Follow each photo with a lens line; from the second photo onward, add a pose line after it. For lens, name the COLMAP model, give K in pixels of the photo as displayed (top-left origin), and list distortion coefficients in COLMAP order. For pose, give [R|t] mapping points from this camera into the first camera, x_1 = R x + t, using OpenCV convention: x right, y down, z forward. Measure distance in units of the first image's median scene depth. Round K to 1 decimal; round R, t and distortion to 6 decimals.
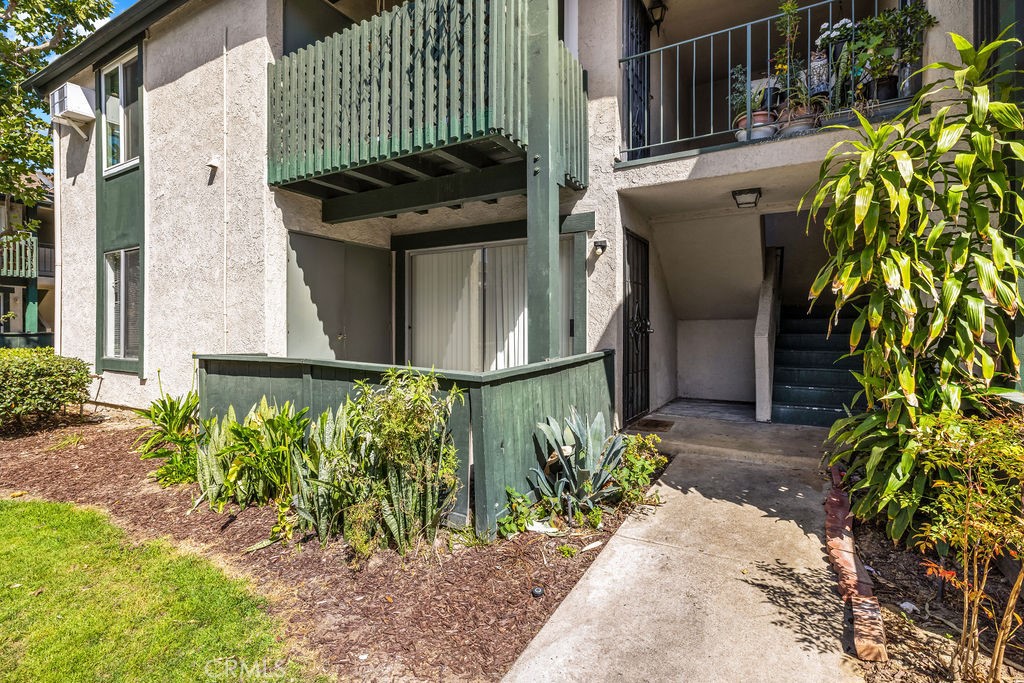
lens RADIAL K [[491.5, 0, 514.2], [0, 491.5, 333.2], [0, 0, 1]] dist [-0.002511, -0.000029]
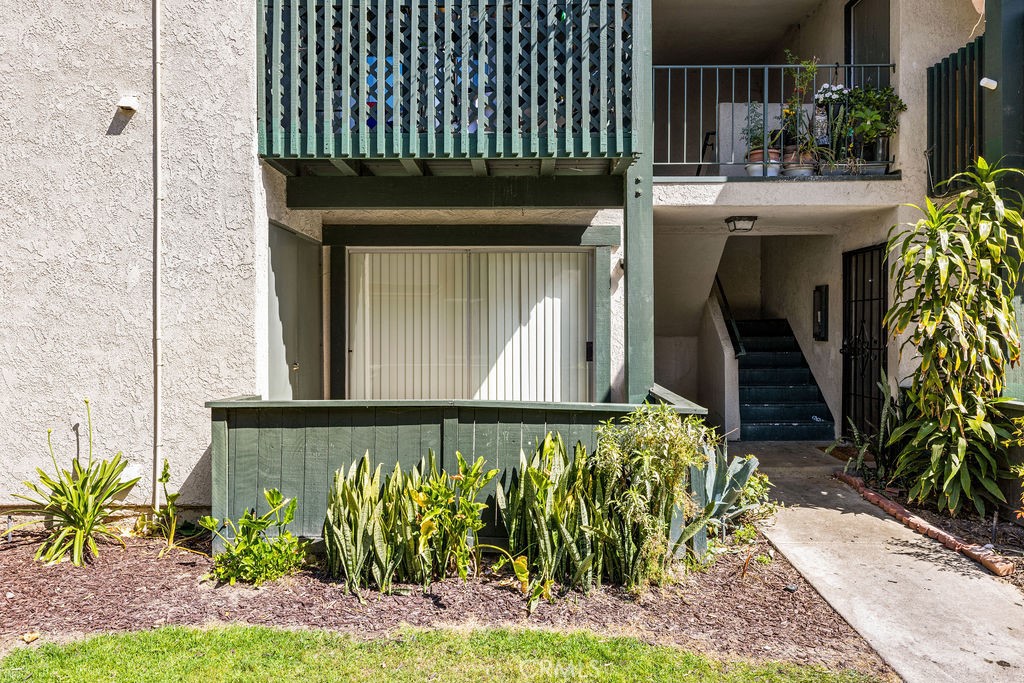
lens RADIAL K [[741.2, 0, 510.9], [0, 741.2, 340.4], [0, 0, 1]] dist [-0.004944, 0.004577]
pose [[0.865146, -0.007540, 0.501463, -0.715899], [0.004476, 0.999963, 0.007315, -0.043244], [-0.501499, -0.004084, 0.865148, -0.101383]]
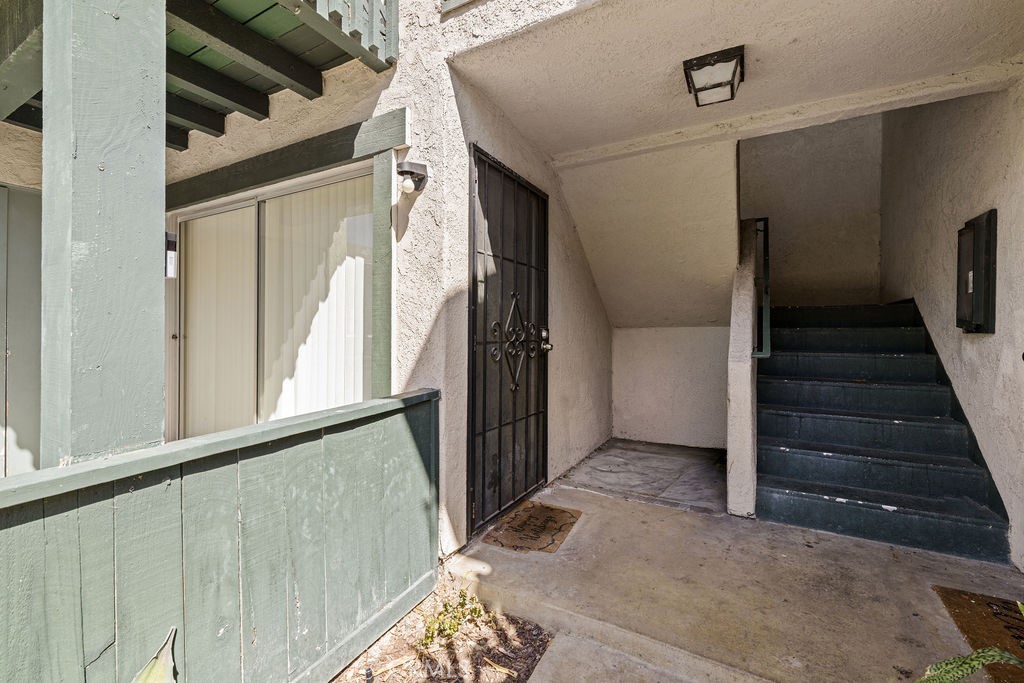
lens RADIAL K [[434.6, 0, 511.5], [0, 434.6, 339.0], [0, 0, 1]] dist [-0.001743, 0.000073]
pose [[0.999874, 0.004770, 0.015152, 0.264878], [-0.004811, 0.999985, 0.002692, -0.017719], [-0.015139, -0.002764, 0.999882, 0.566337]]
